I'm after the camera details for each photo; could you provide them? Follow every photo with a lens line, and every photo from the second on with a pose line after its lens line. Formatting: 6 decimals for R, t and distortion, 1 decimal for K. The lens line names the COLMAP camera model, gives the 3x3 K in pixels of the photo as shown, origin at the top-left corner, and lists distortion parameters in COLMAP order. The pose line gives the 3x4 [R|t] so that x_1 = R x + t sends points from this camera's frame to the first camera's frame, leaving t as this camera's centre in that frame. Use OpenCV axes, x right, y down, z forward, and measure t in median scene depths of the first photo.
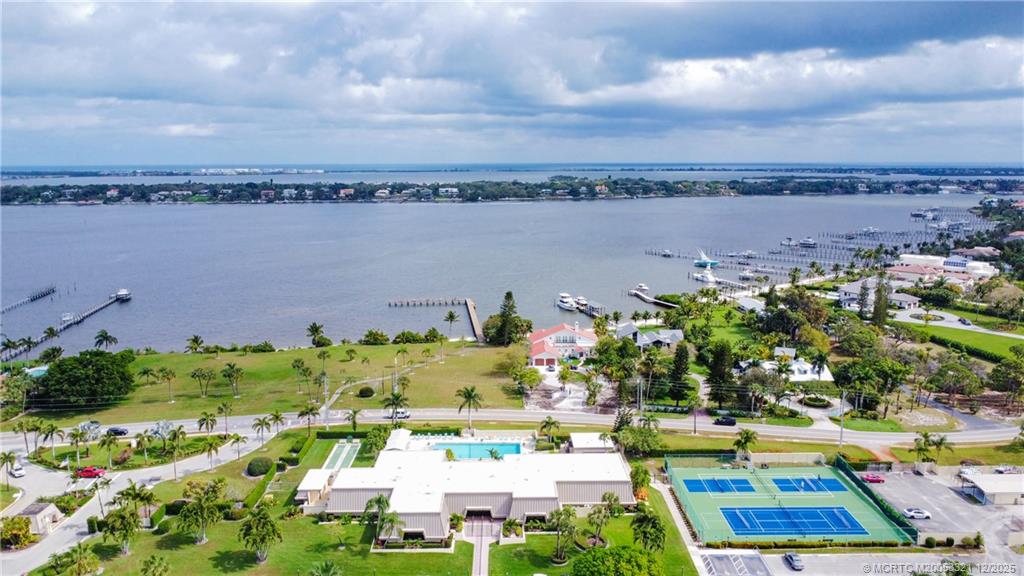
lens RADIAL K [[764.6, 0, 512.0], [0, 764.6, 288.0], [0, 0, 1]] dist [0.004338, -0.003208]
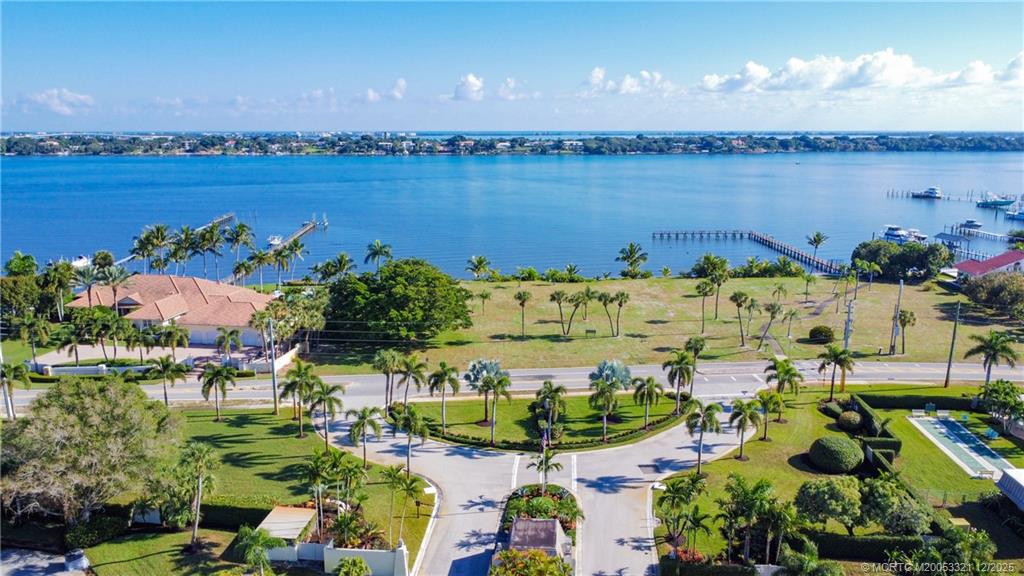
lens RADIAL K [[764.6, 0, 512.0], [0, 764.6, 288.0], [0, 0, 1]] dist [0.004338, -0.003208]
pose [[0.994787, 0.023014, -0.099342, -0.447432], [-0.018991, 0.998968, 0.041251, 0.088258], [0.100189, -0.039150, 0.994198, 0.403685]]
